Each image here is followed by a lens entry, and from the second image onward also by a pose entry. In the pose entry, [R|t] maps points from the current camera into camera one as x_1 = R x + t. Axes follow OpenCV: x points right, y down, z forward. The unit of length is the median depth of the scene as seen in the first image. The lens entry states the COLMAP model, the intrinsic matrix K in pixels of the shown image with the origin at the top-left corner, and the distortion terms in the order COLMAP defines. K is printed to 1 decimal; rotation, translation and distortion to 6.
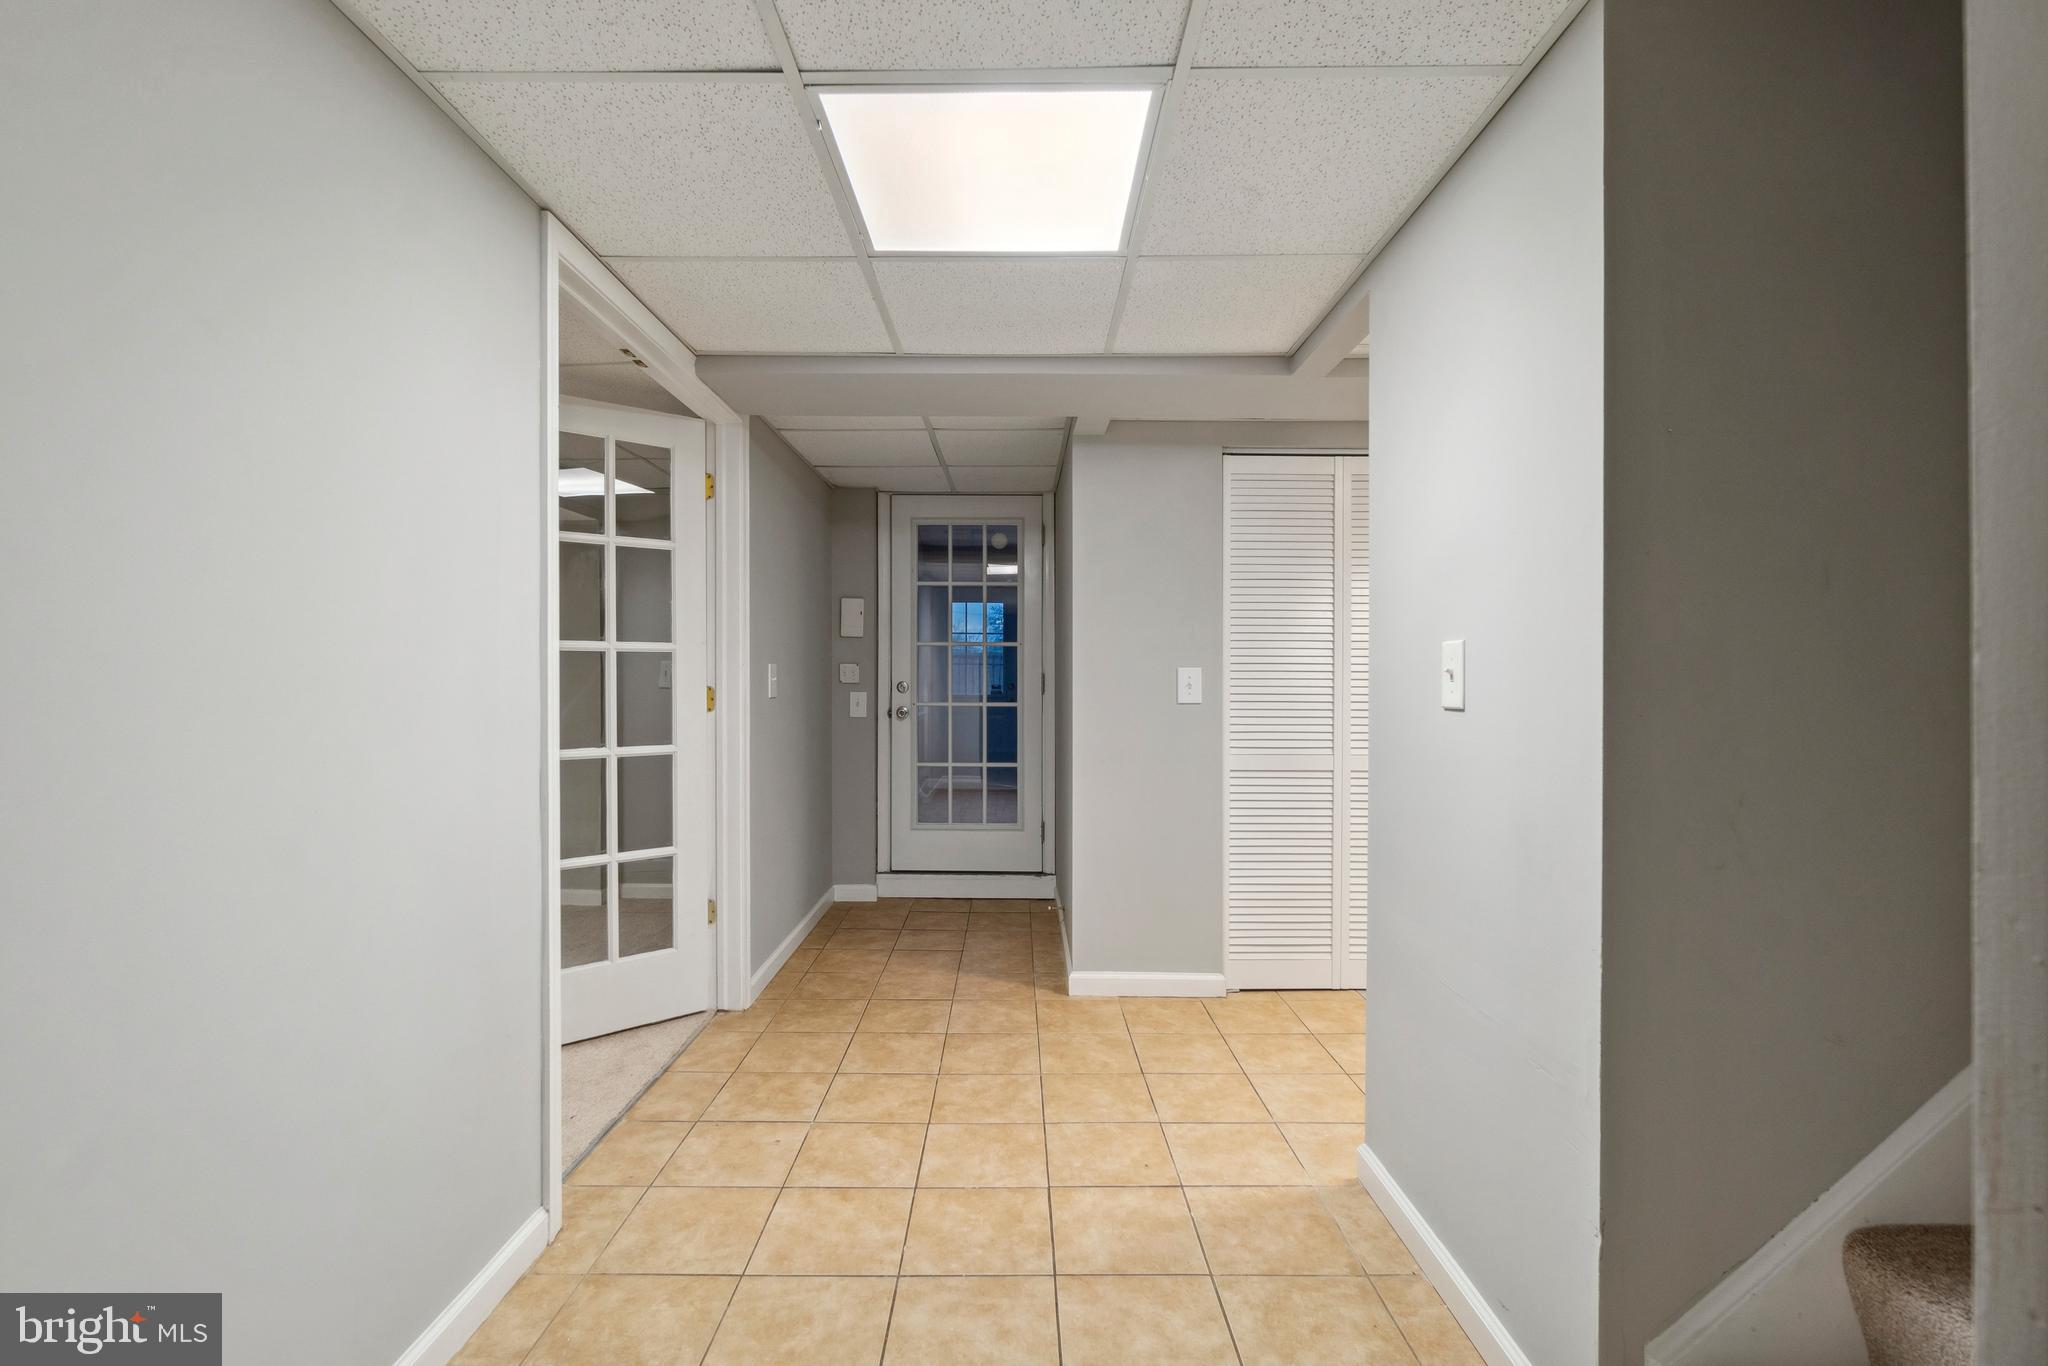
lens RADIAL K [[888.8, 0, 1019.2], [0, 888.8, 684.6], [0, 0, 1]] dist [-0.009200, 0.002059]
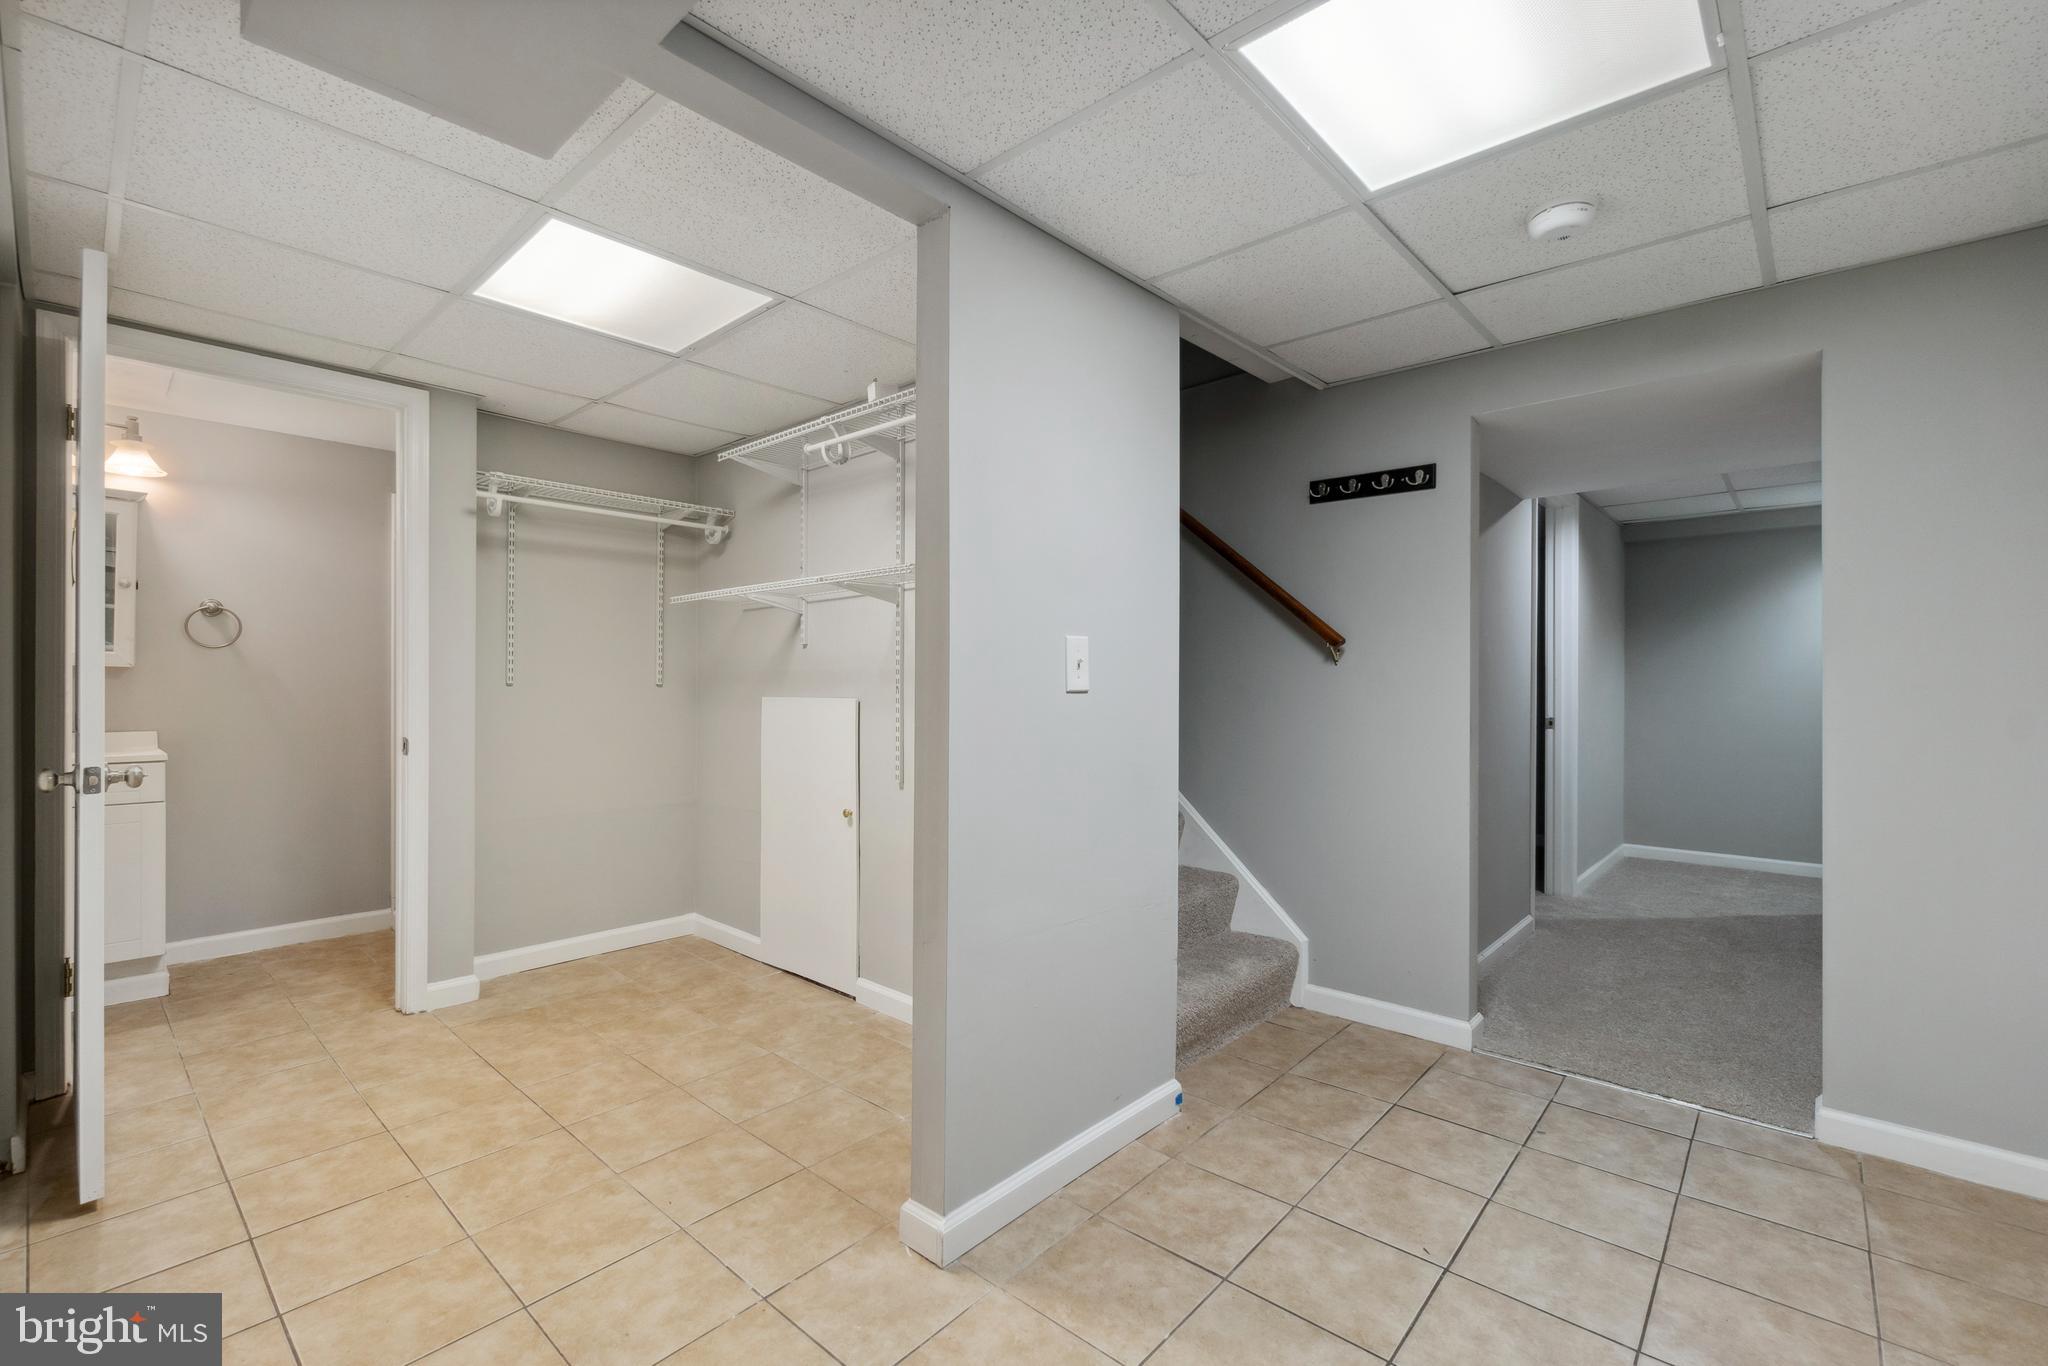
lens RADIAL K [[888.8, 0, 1011.8], [0, 888.8, 679.8], [0, 0, 1]] dist [-0.009200, 0.002059]
pose [[-0.738999, 0.000165, 0.673707, -0.266849], [-0.000127, 1.000000, -0.000385, 0.011173], [-0.673707, -0.000370, -0.738999, 1.897969]]
